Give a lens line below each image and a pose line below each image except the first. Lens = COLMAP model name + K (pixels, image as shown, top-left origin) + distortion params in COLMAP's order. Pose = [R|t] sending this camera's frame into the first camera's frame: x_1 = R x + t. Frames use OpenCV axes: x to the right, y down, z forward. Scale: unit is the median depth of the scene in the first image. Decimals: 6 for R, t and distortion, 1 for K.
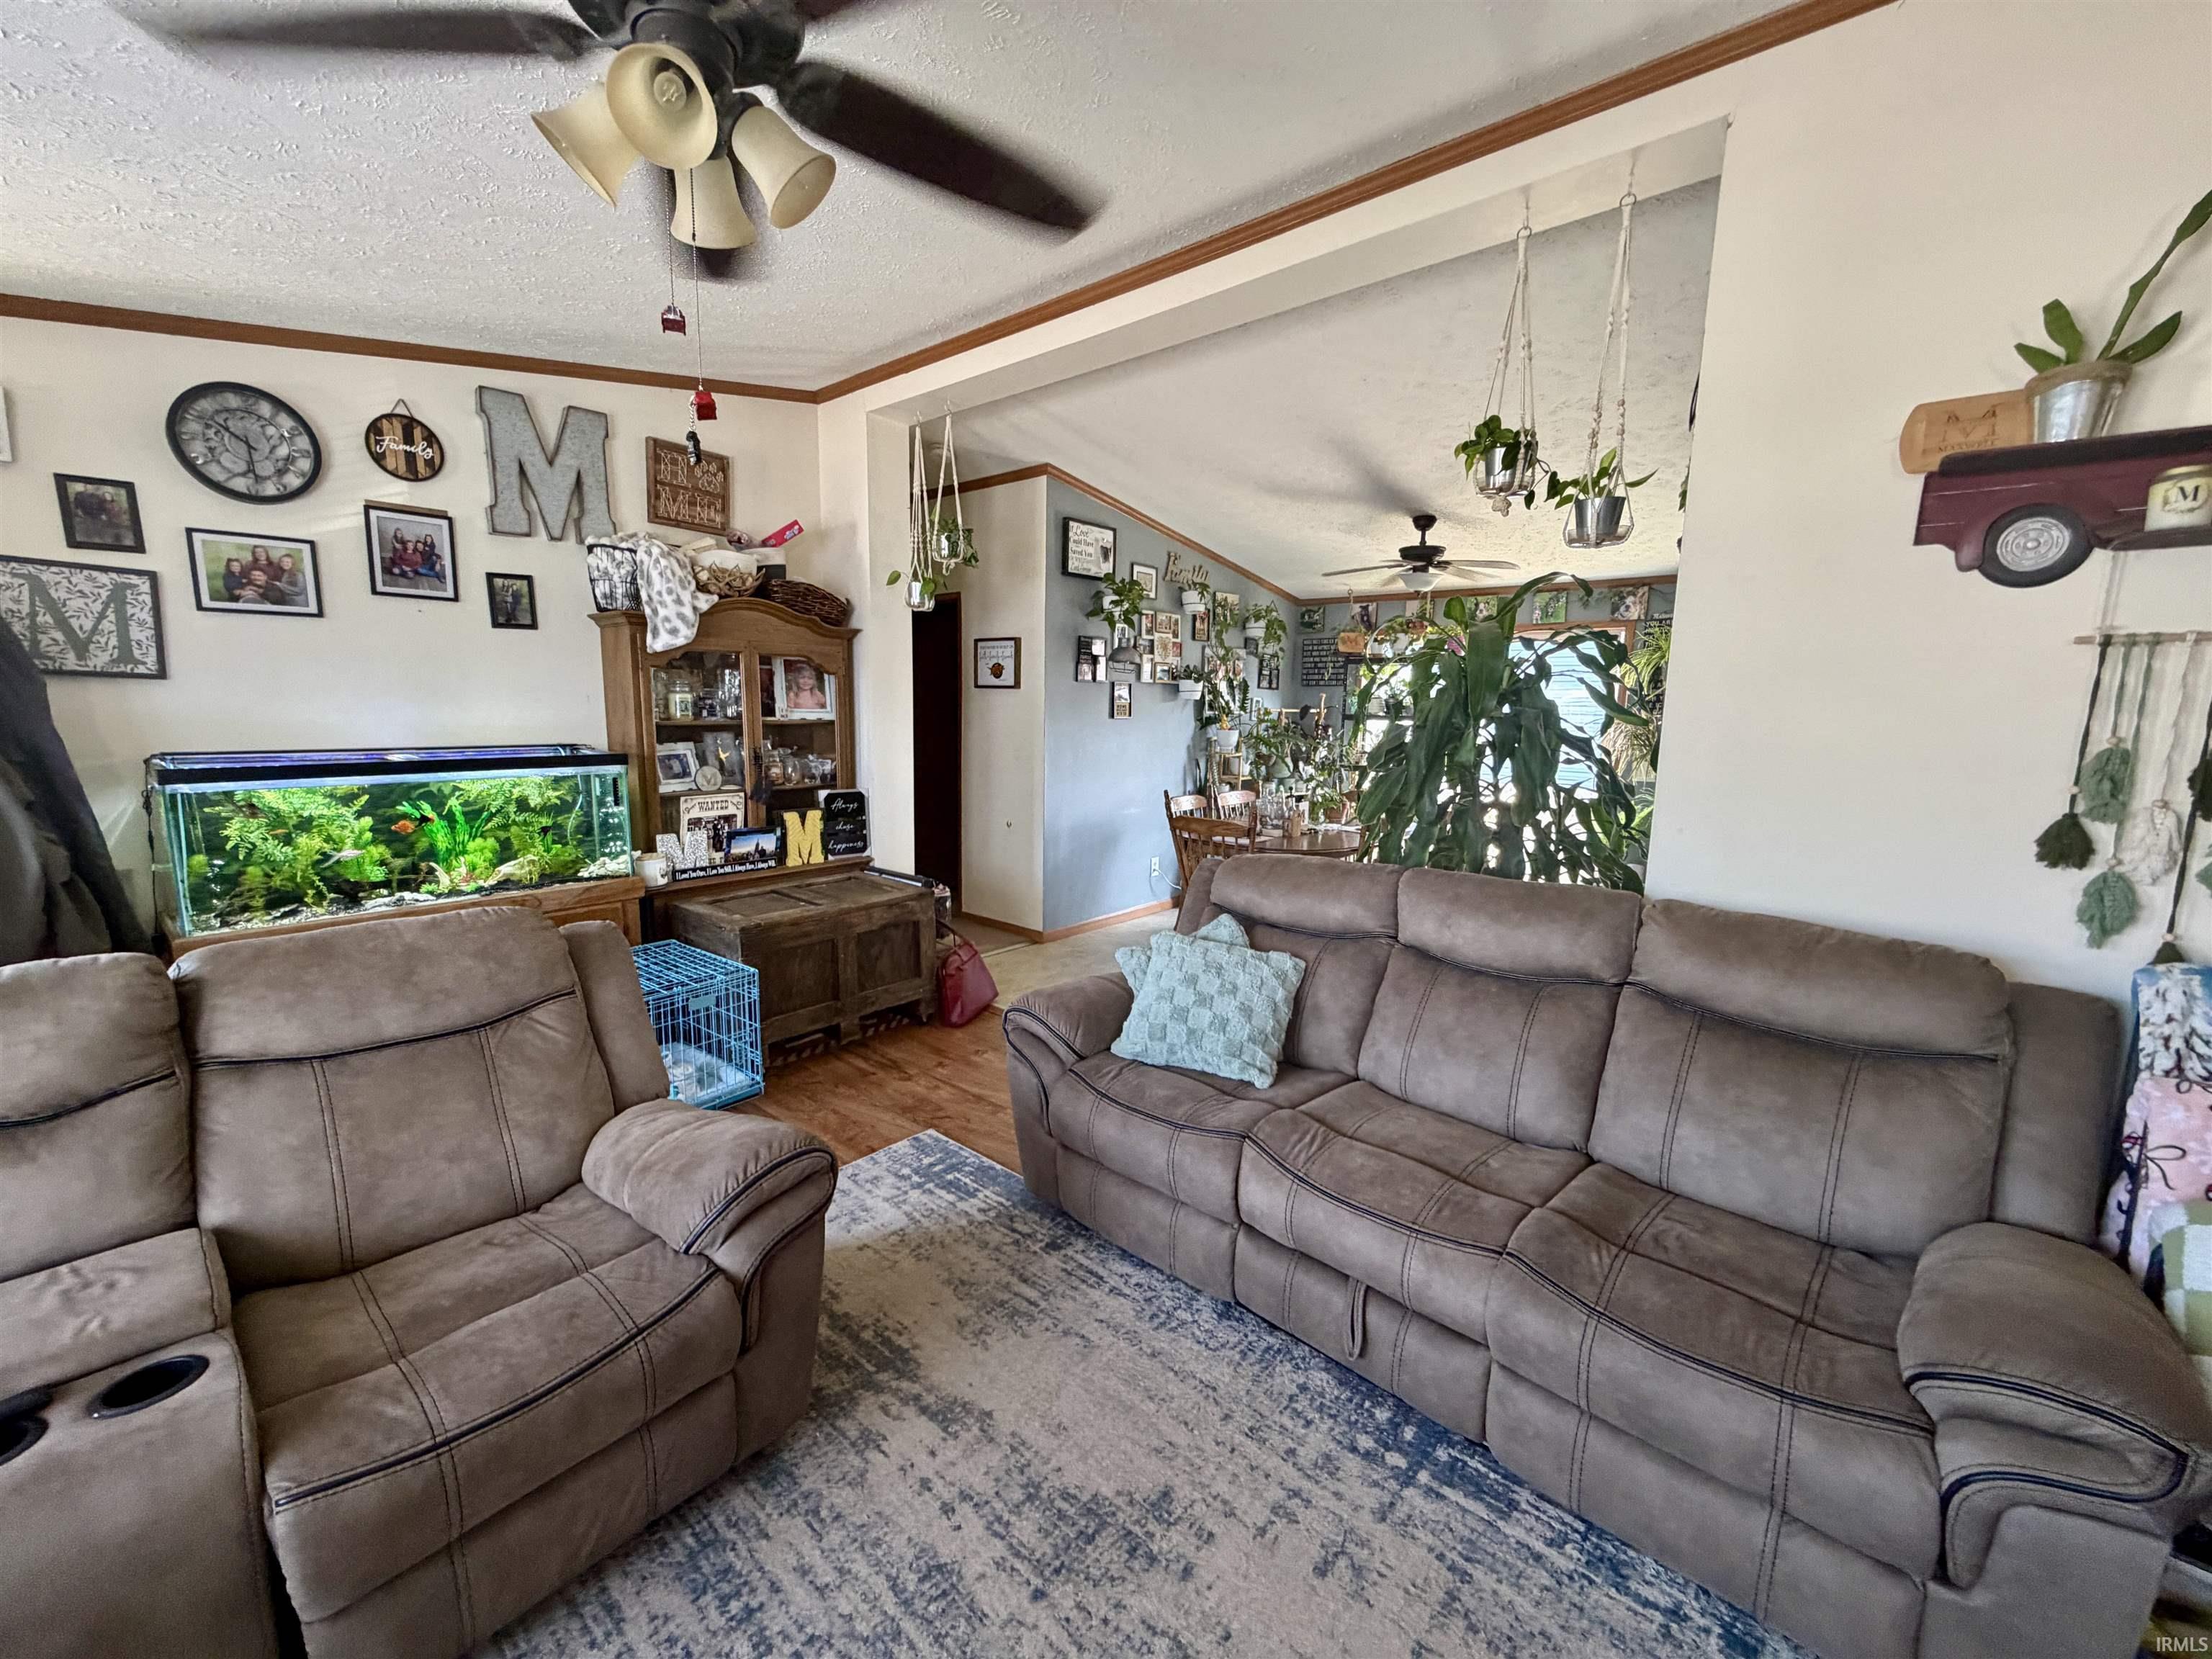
lens RADIAL K [[881.7, 0, 1104.5], [0, 881.7, 838.3], [0, 0, 1]] dist [0.000013, 0.000270]
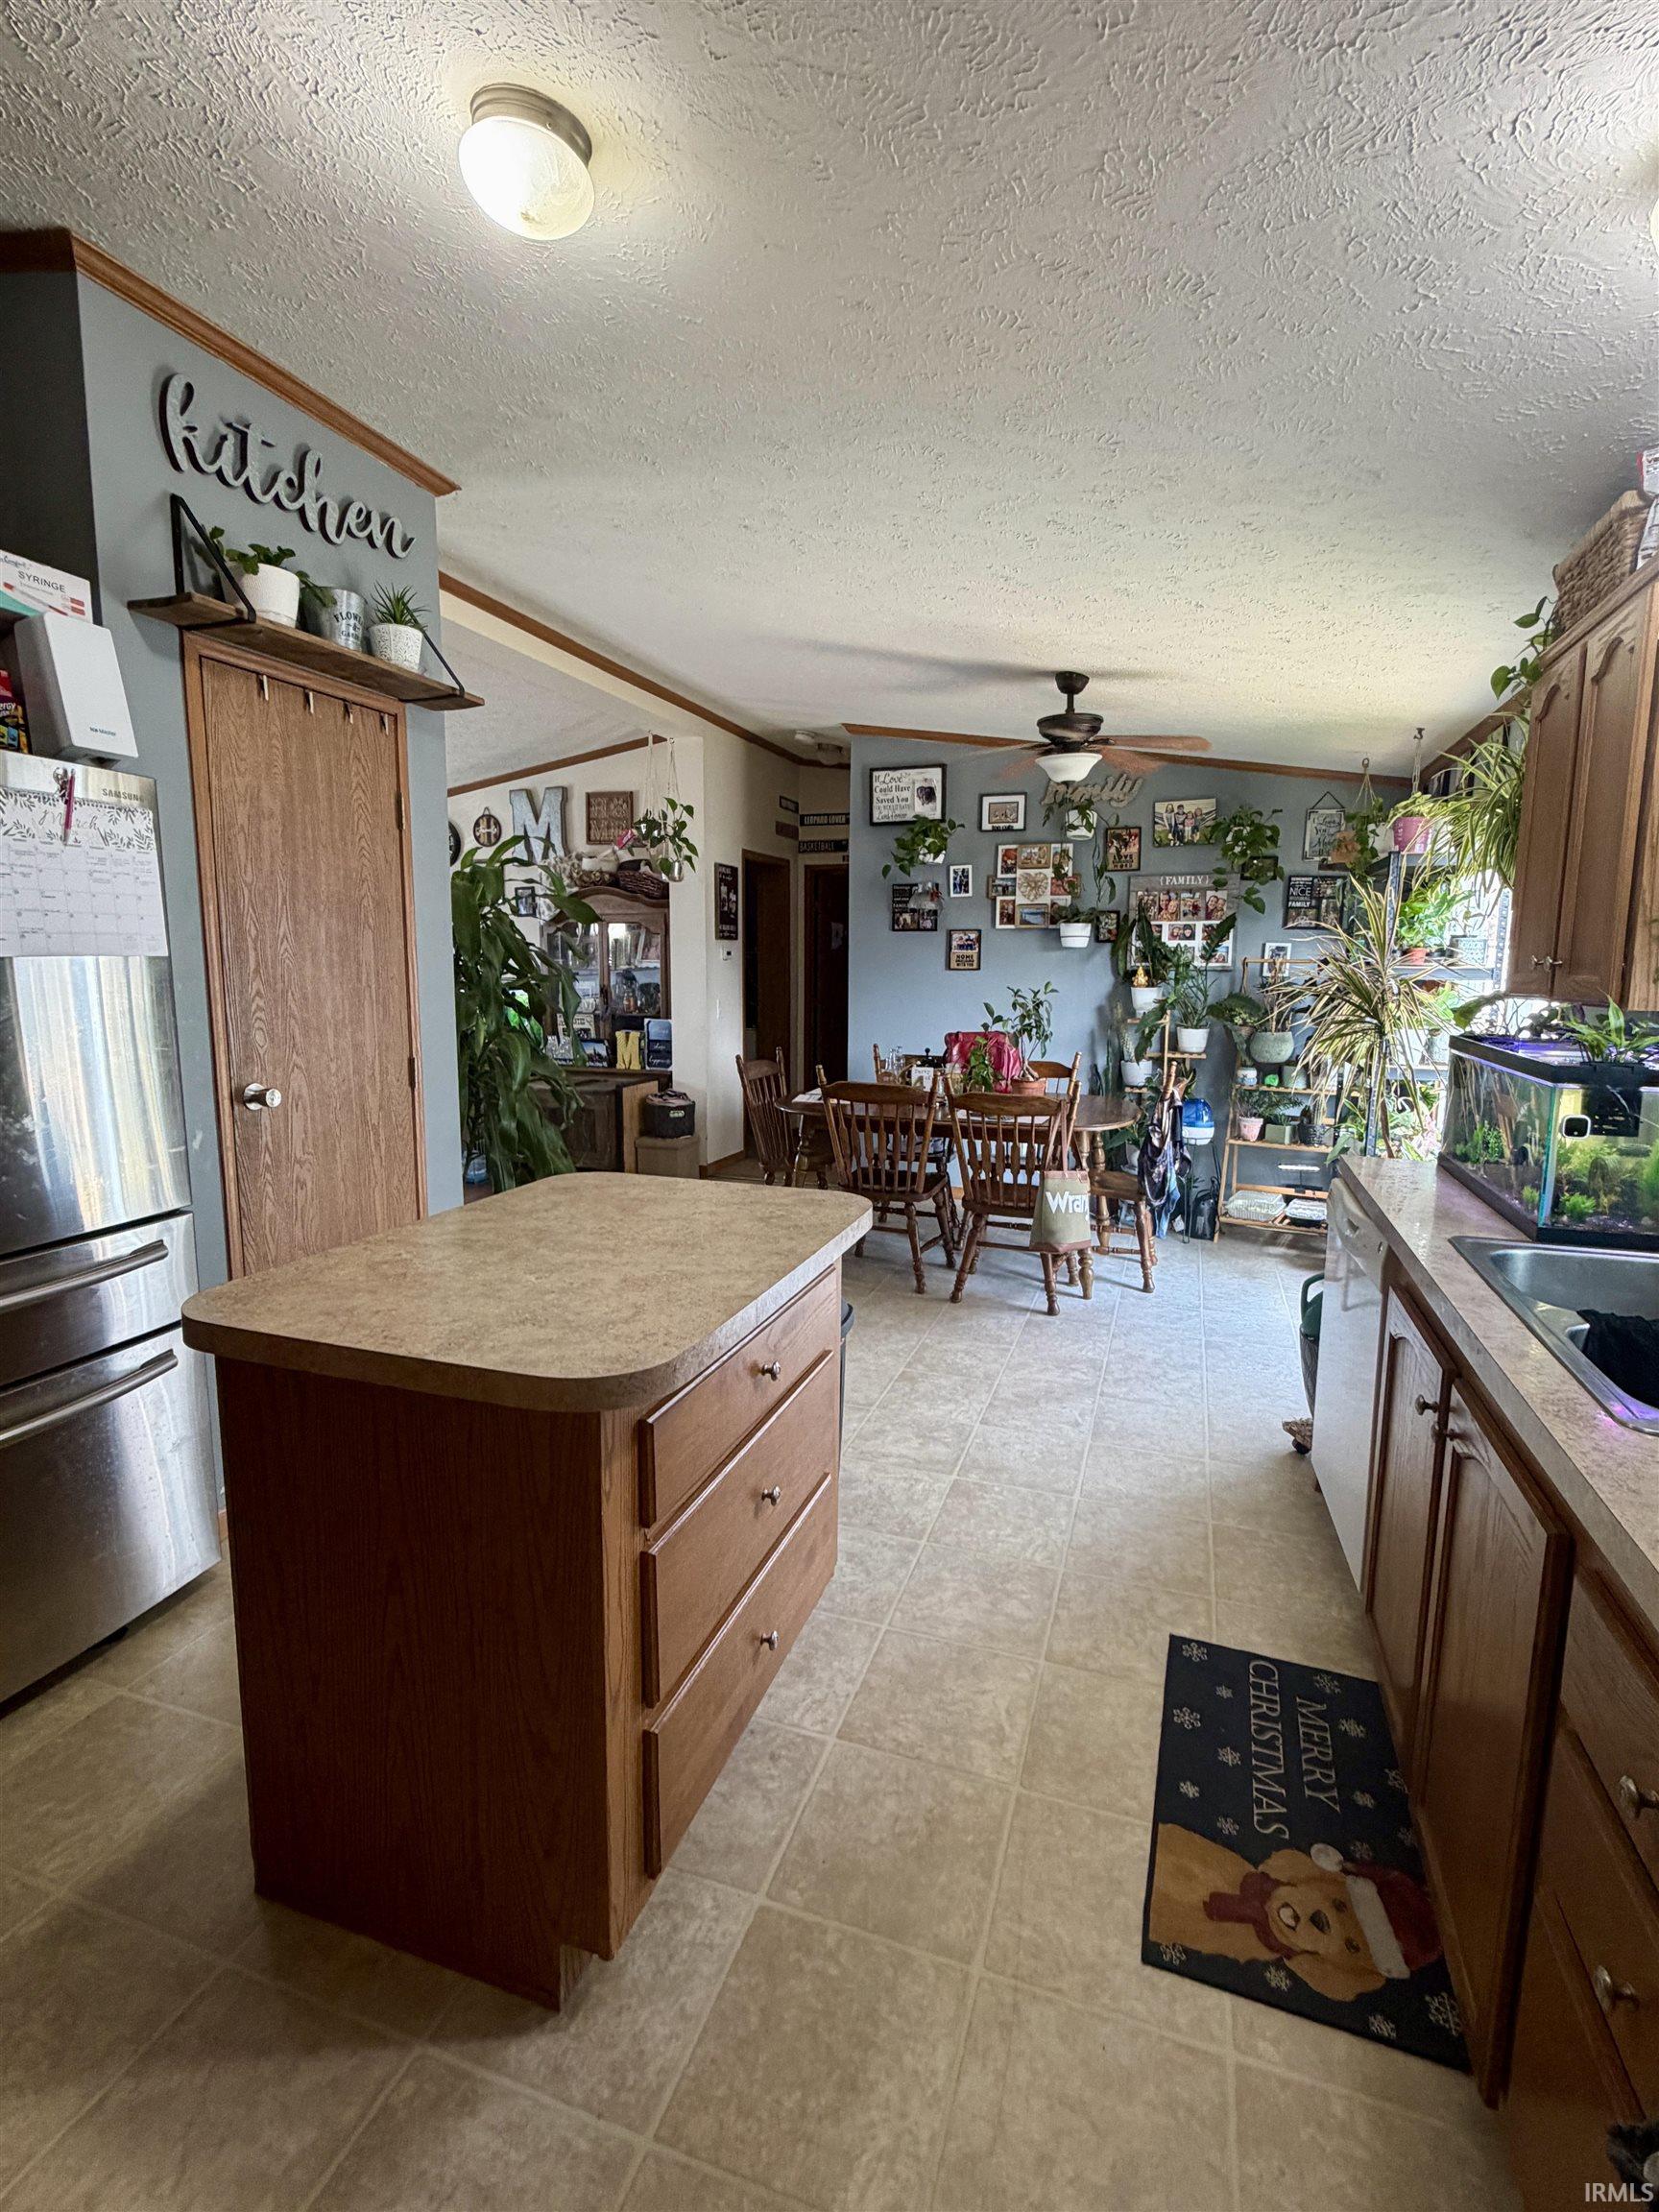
lens RADIAL K [[1009.6, 0, 831.2], [0, 1009.6, 1098.4], [0, 0, 1]] dist [-0.003710, -0.000060]
pose [[0.375568, 0.113949, -0.919763, 1.000861], [-0.139725, 0.988031, 0.065353, -0.059219], [0.916202, 0.103970, 0.386994, 0.530502]]
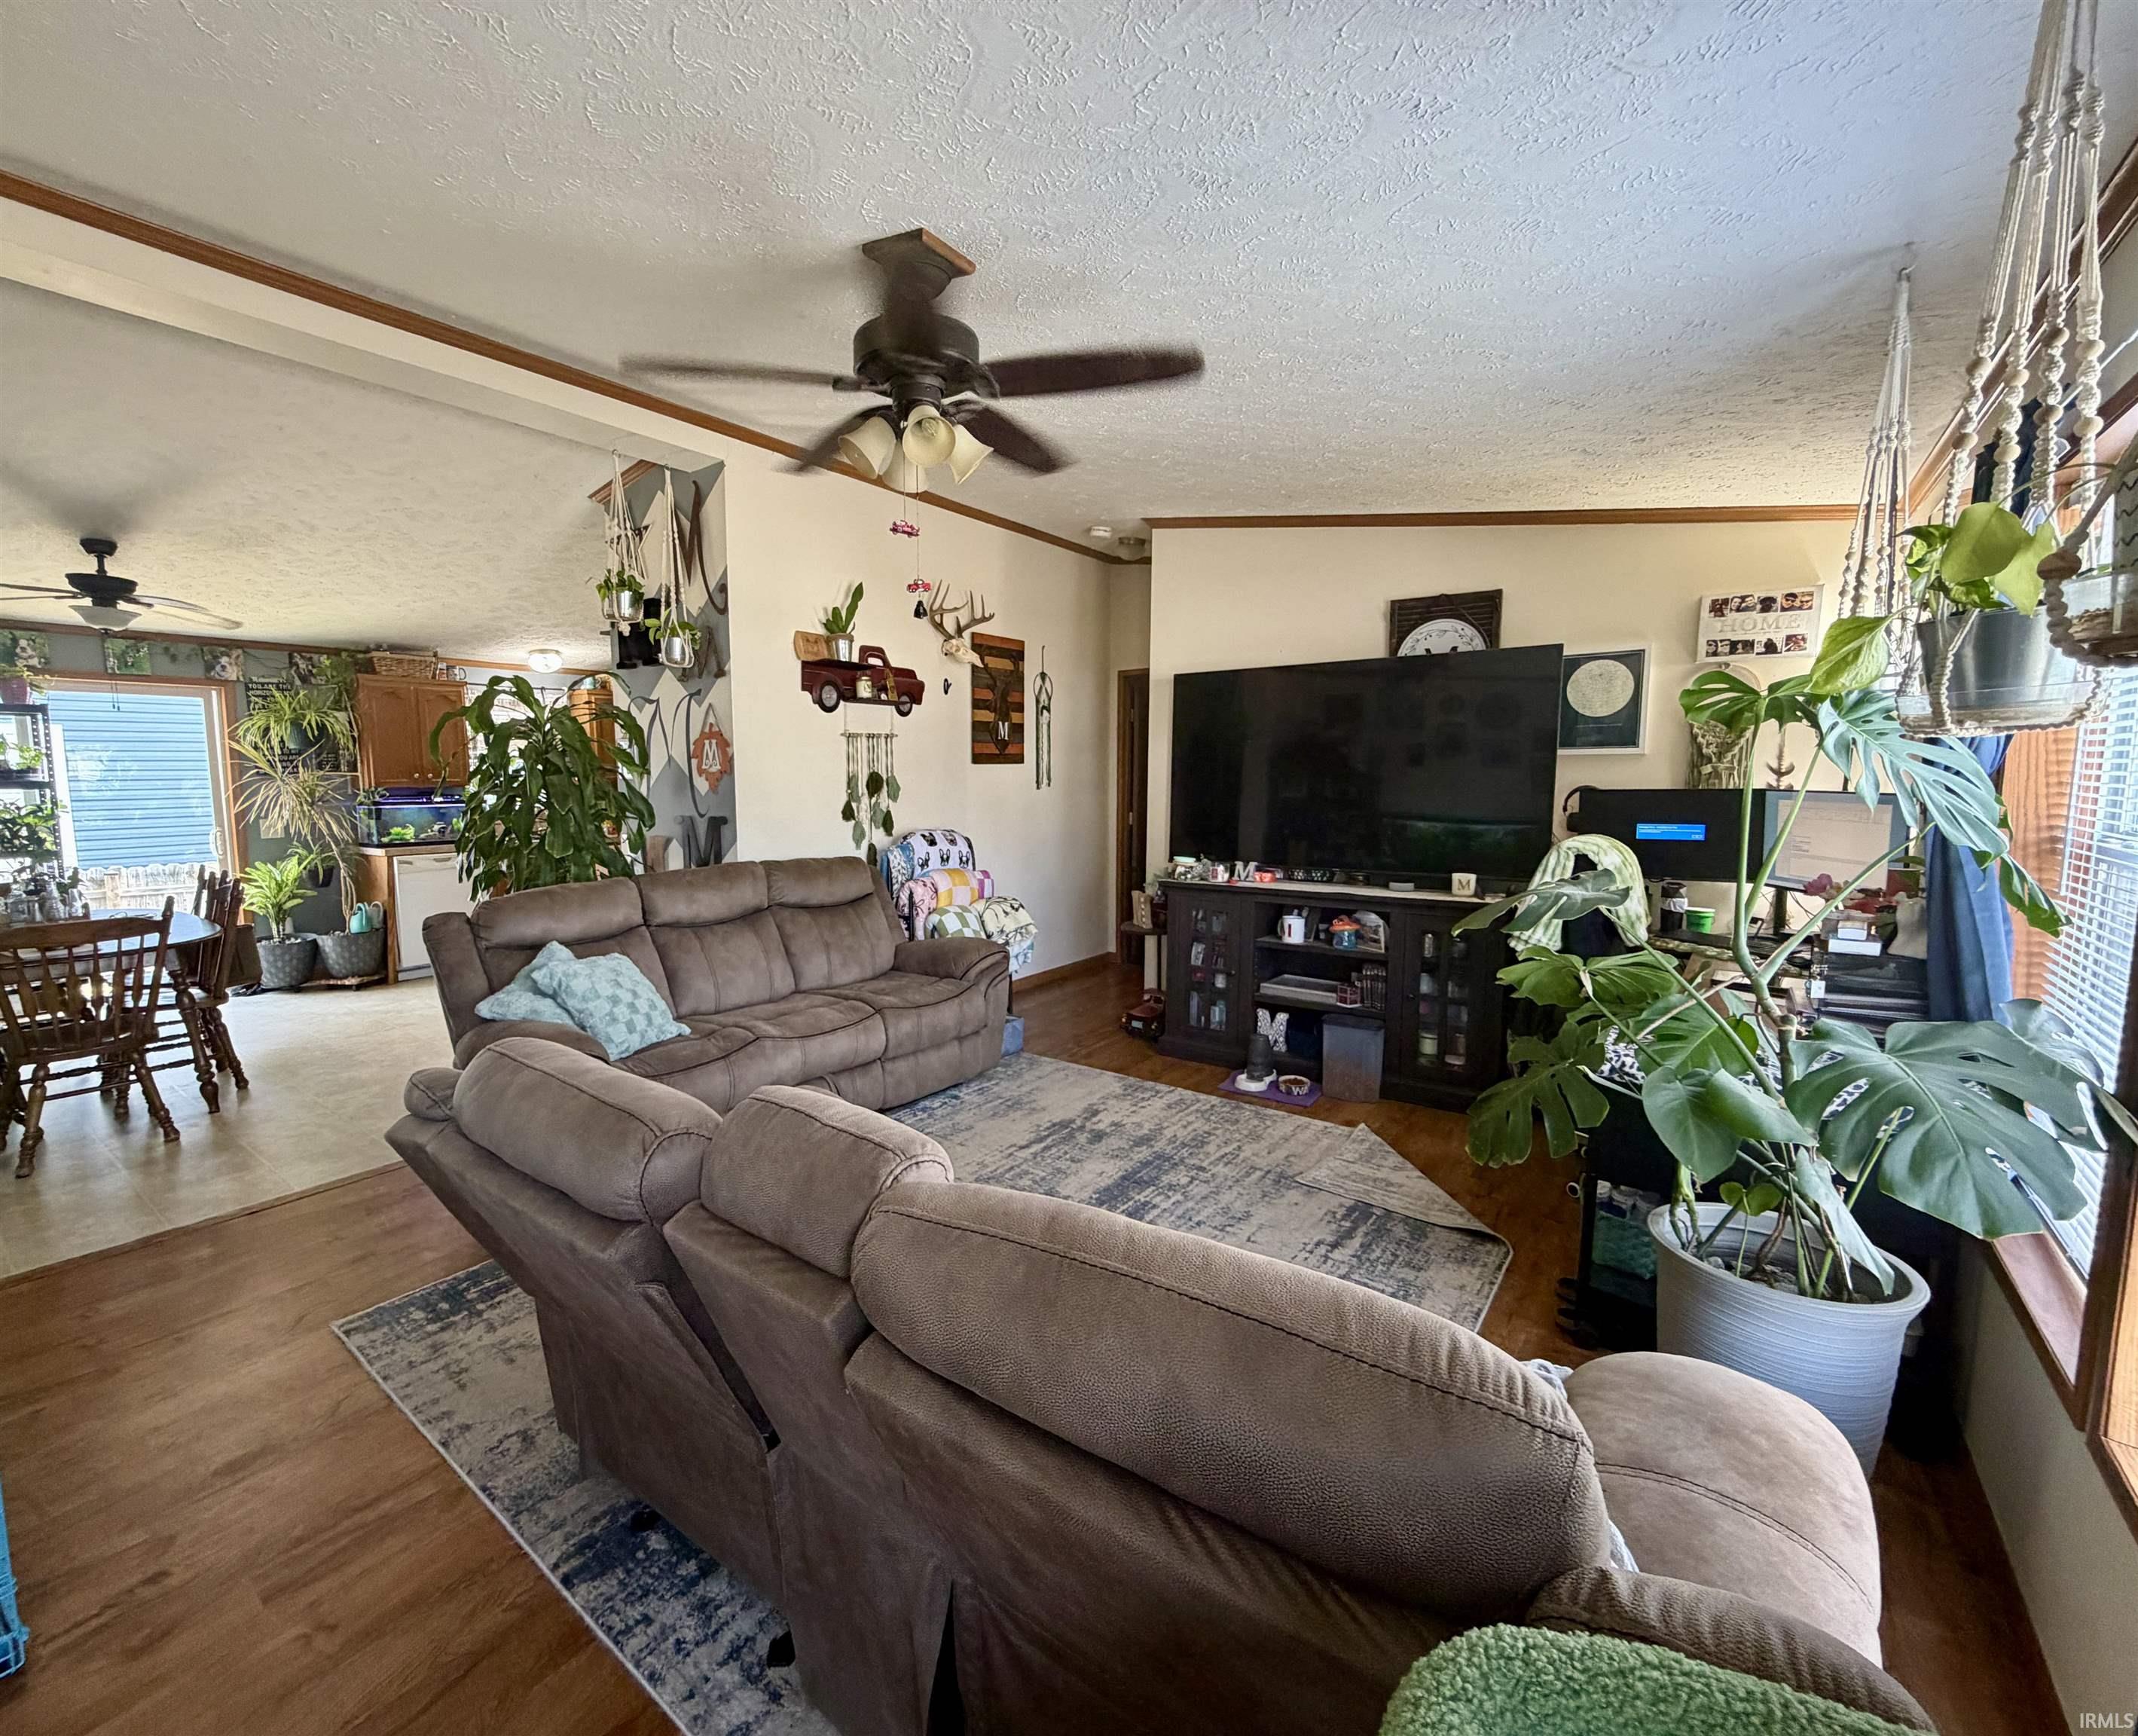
lens RADIAL K [[927.9, 0, 969.3], [0, 927.9, 867.1], [0, 0, 1]] dist [0.000226, 0.000710]
pose [[-0.035336, -0.114484, 0.992796, -0.552947], [0.157625, 0.980344, 0.118658, -0.034161], [-0.986867, 0.160682, -0.016596, 0.238784]]
